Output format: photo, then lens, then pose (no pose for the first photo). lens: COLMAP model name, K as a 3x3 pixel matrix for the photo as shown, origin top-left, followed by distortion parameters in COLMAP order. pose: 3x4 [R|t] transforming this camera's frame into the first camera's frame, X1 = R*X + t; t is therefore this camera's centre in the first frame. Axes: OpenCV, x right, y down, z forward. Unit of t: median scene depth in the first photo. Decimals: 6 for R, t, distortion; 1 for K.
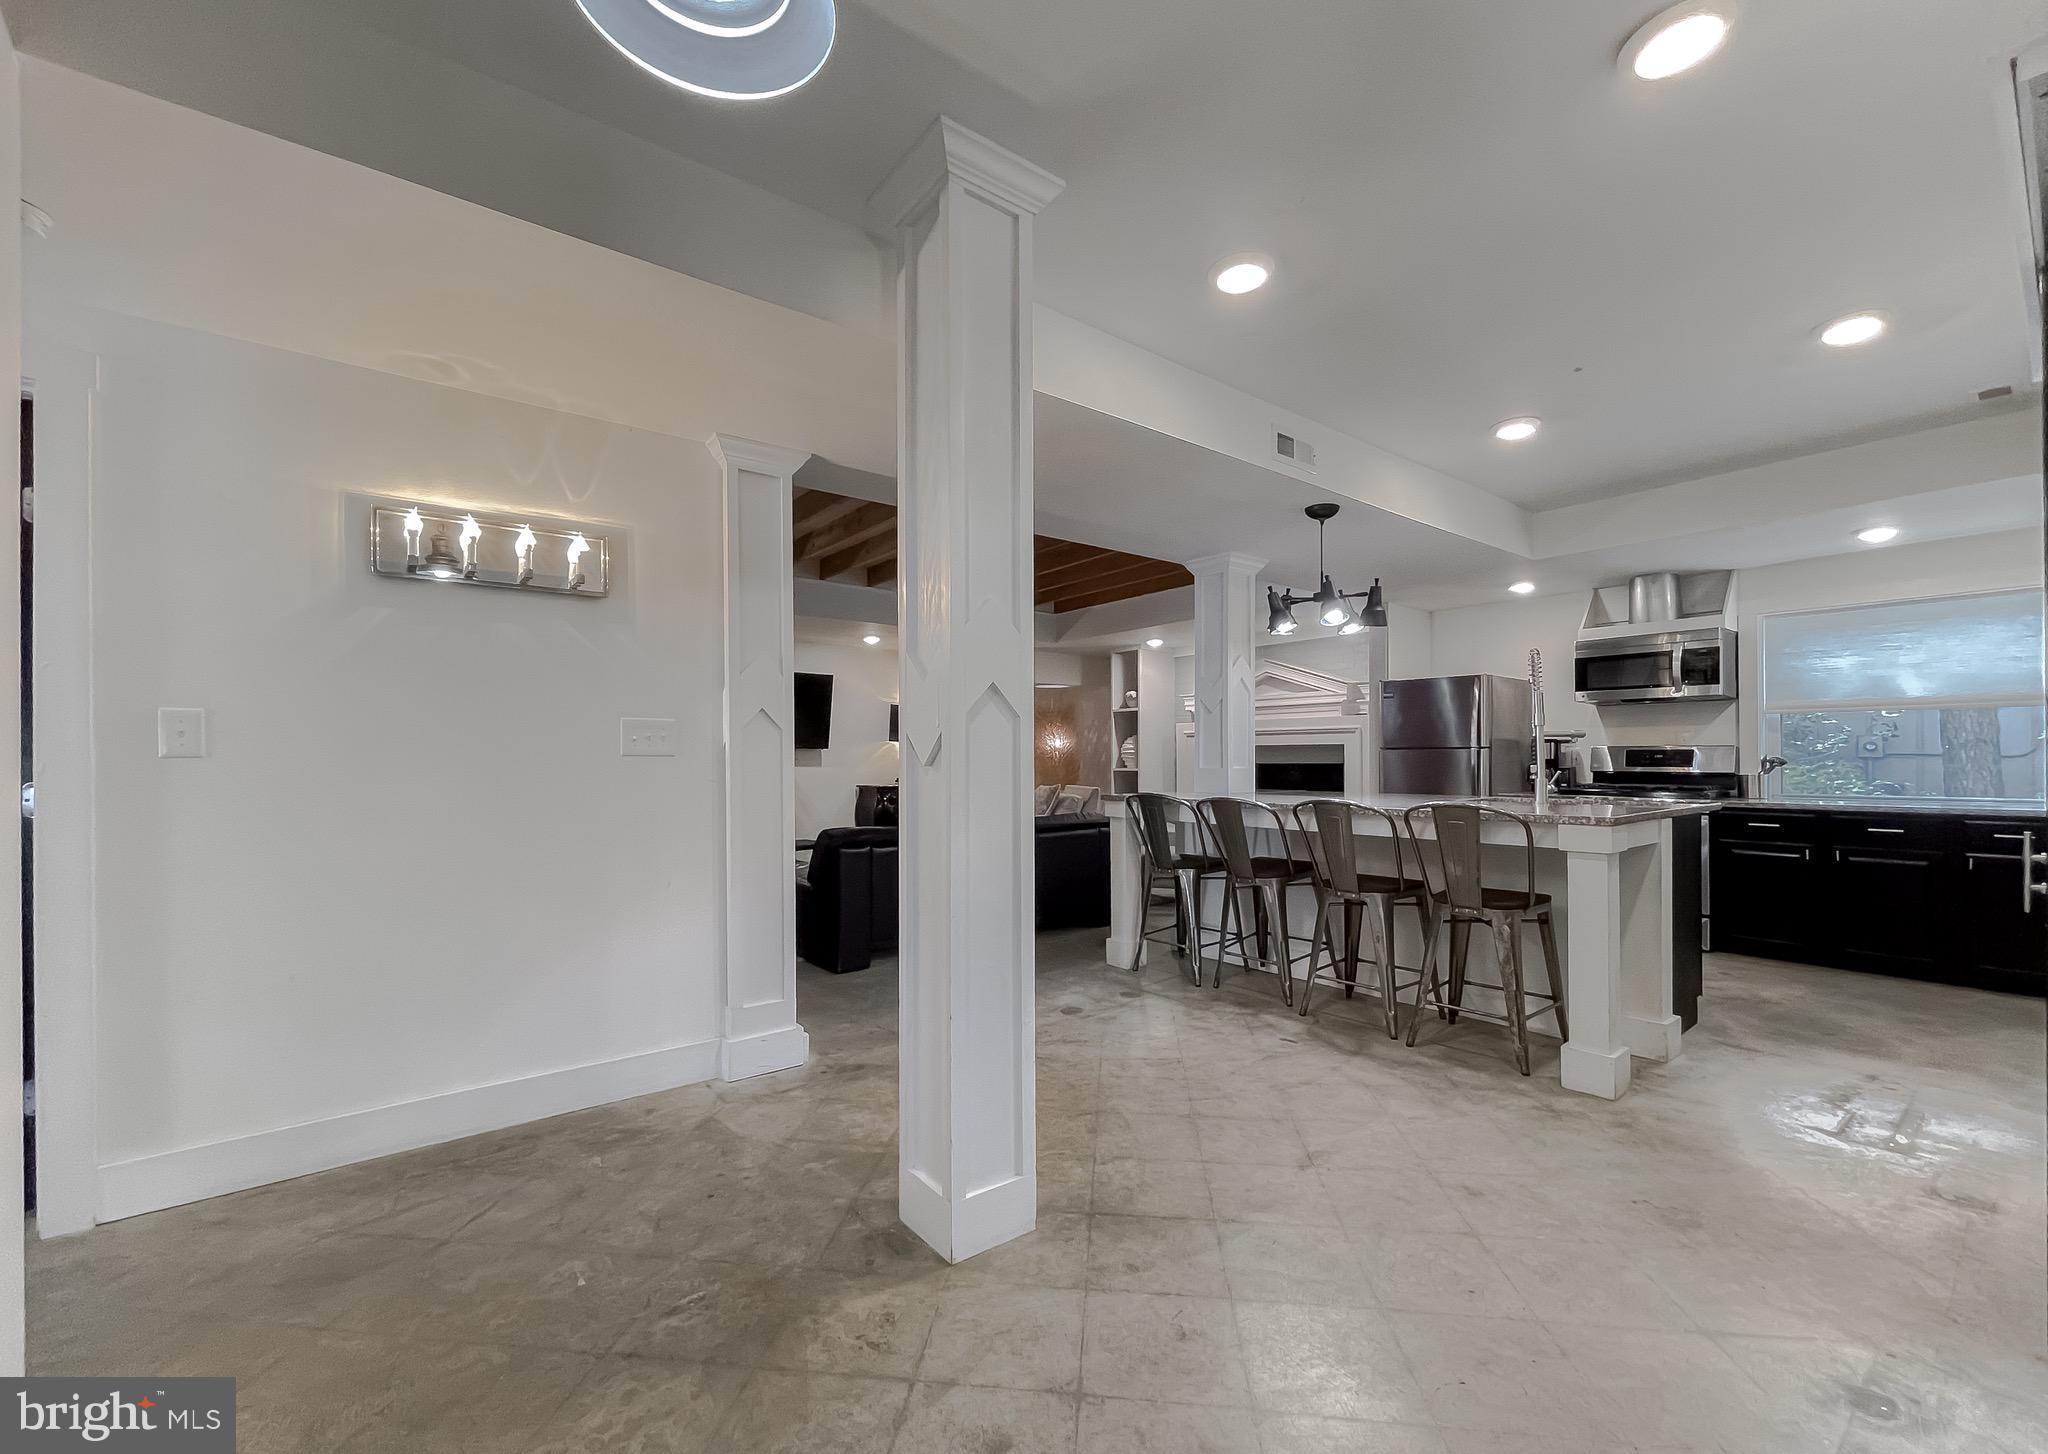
lens RADIAL K [[835.9, 0, 1011.4], [0, 835.9, 757.5], [0, 0, 1]] dist [-0.002149, -0.000419]
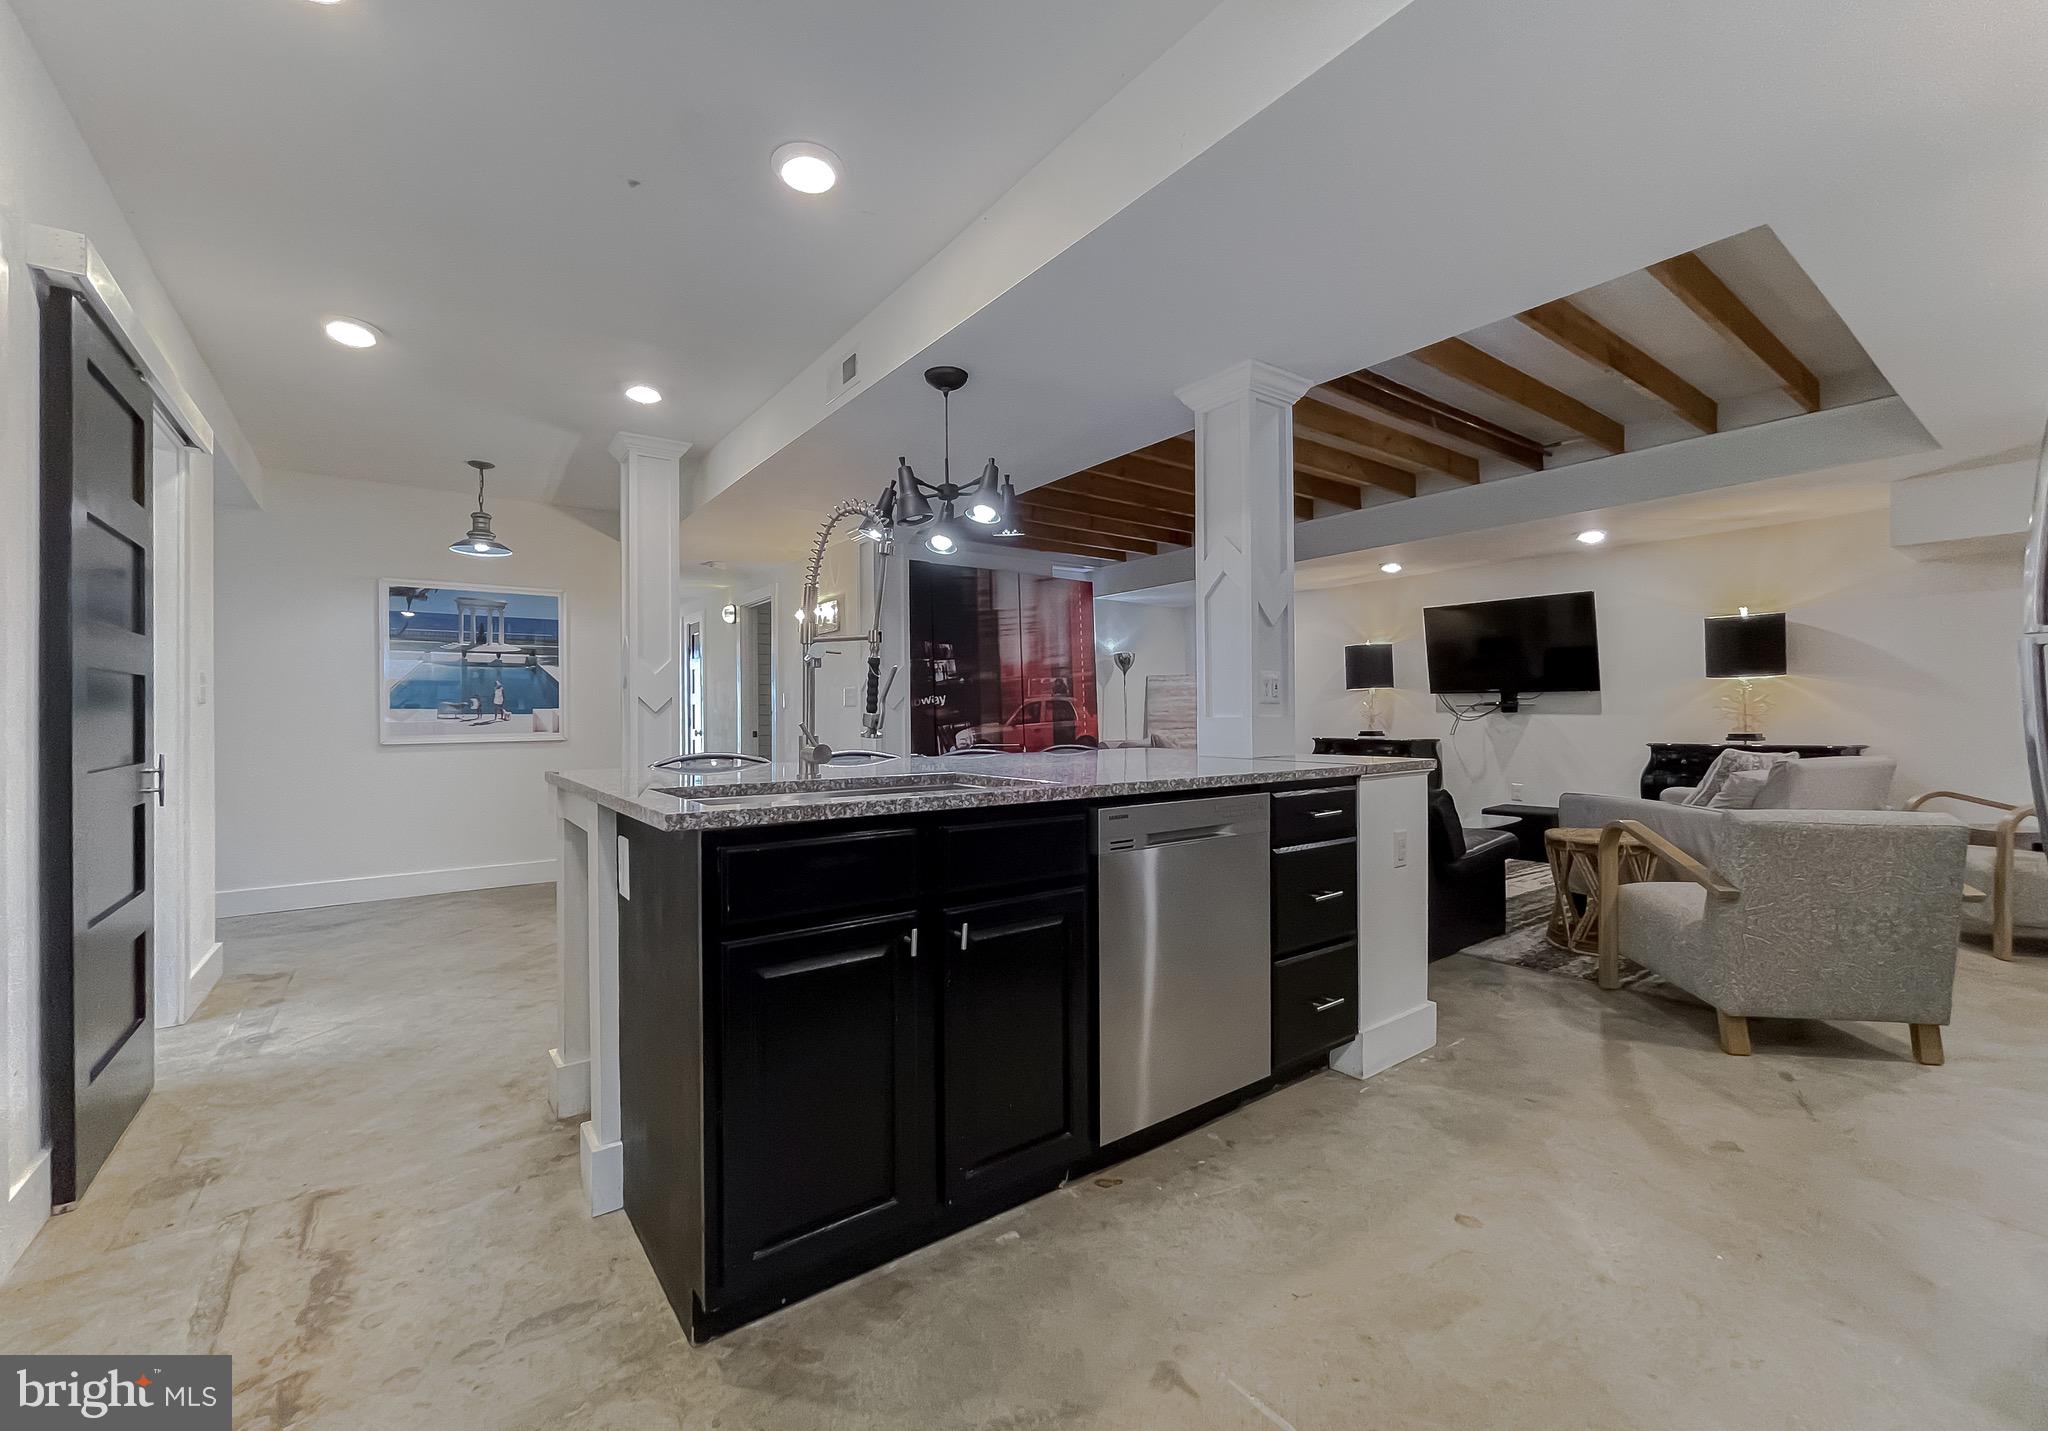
lens RADIAL K [[830.3, 0, 1024.0], [0, 830.3, 715.5], [0, 0, 1]] dist [0.002207, 0.000159]
pose [[-0.013617, 0.005169, -0.999894, 1.128015], [0.007180, 0.999961, 0.005071, 0.008253], [0.999882, -0.007111, -0.013654, 1.076822]]
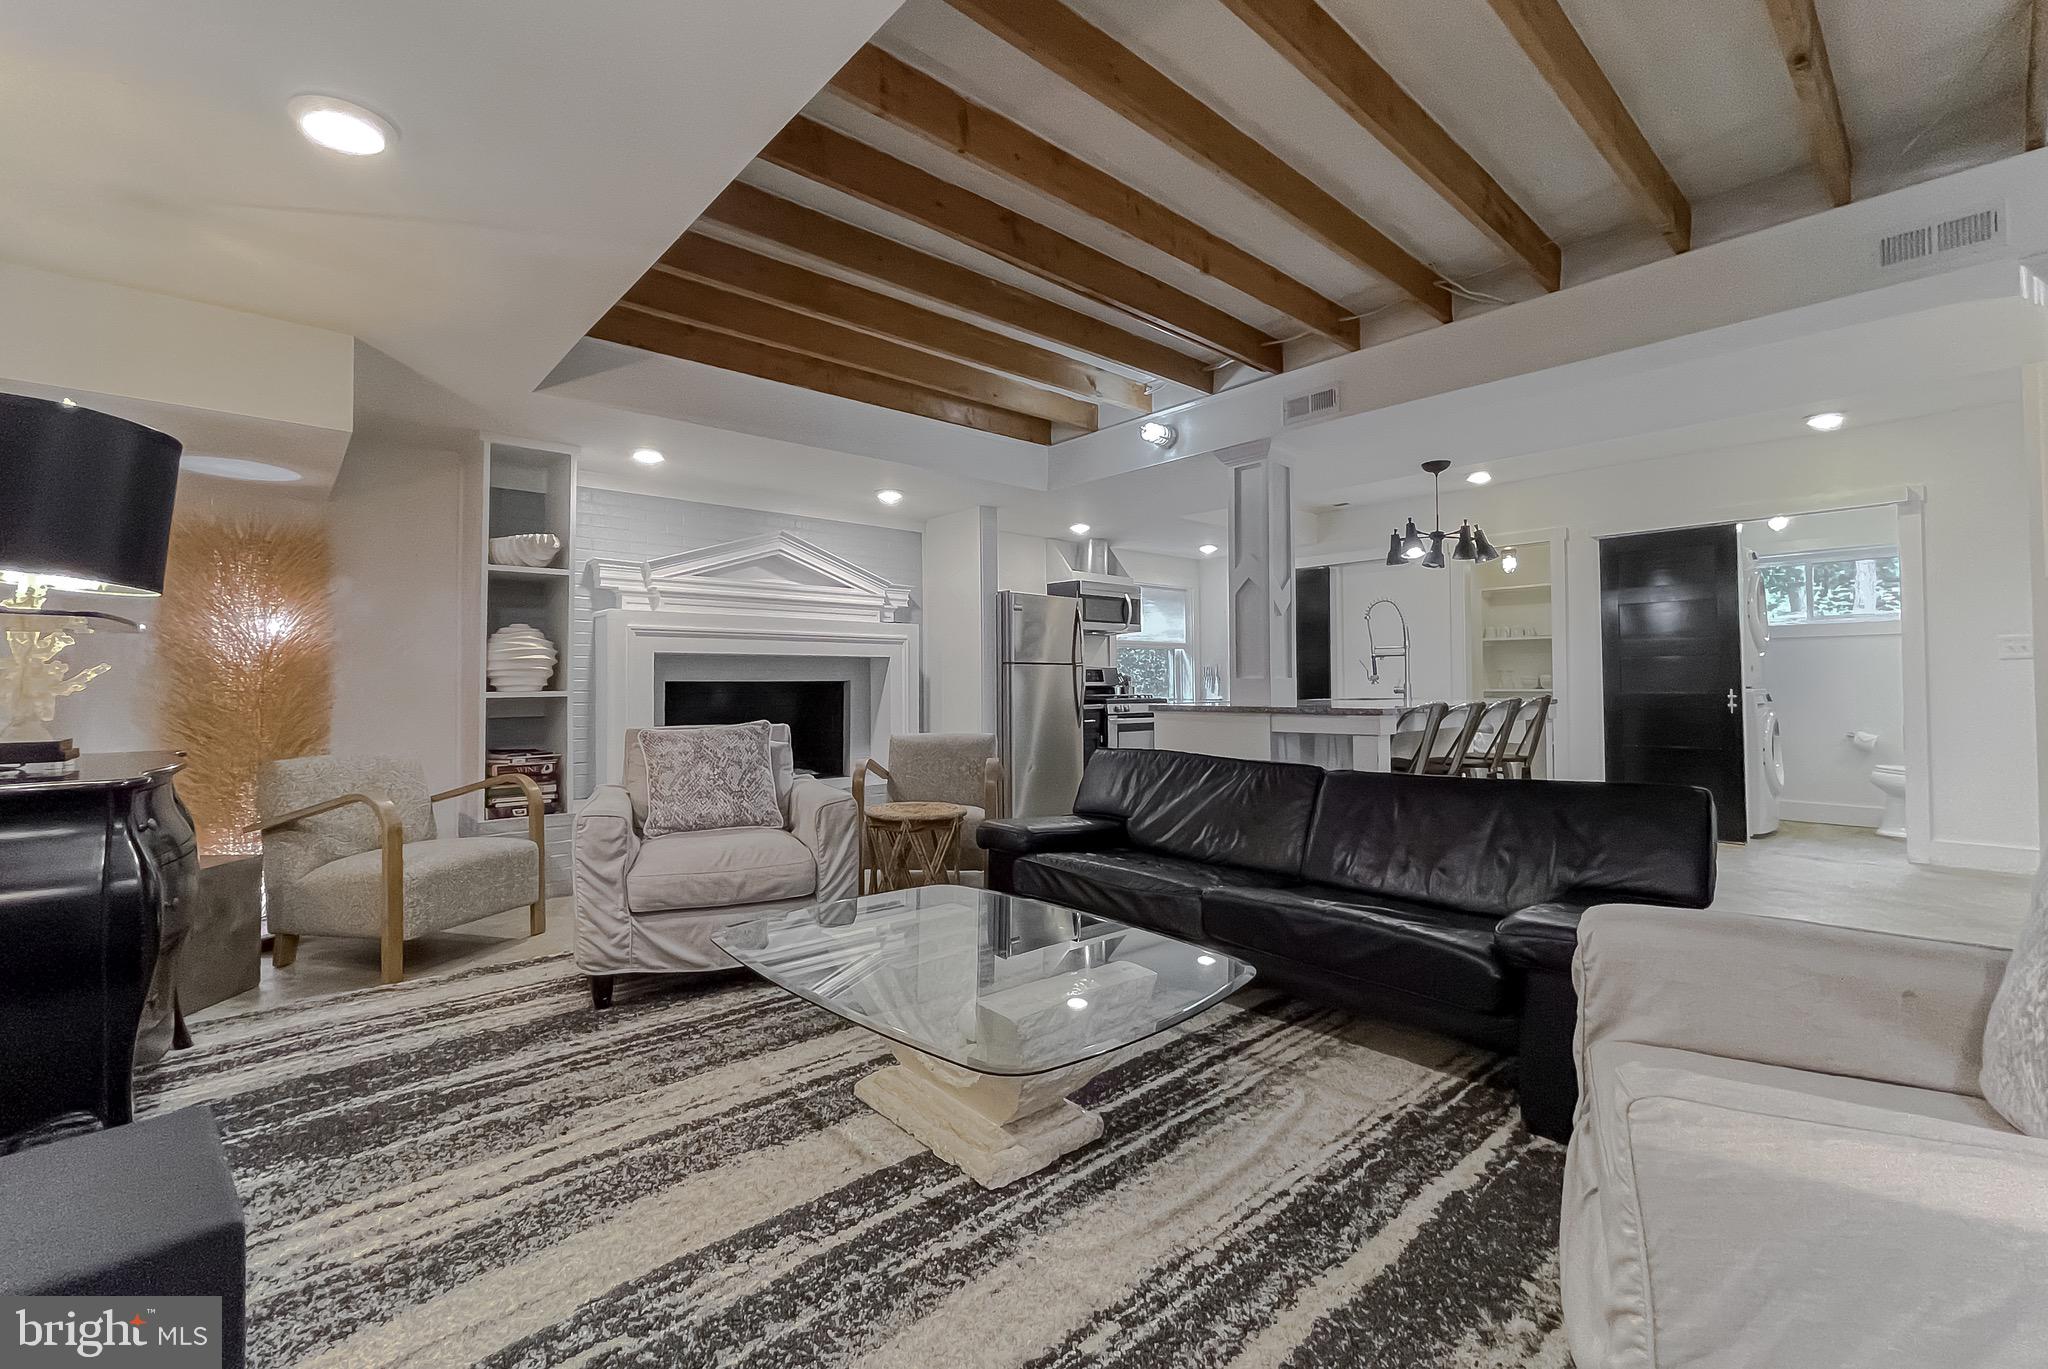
lens RADIAL K [[870.8, 0, 1013.9], [0, 870.8, 659.1], [0, 0, 1]] dist [0.002584, 0.000283]
pose [[-0.076940, 0.032643, 0.996501, -0.848517], [0.005828, 0.999462, -0.032290, 0.026190], [-0.997019, 0.003323, -0.077089, 1.717168]]
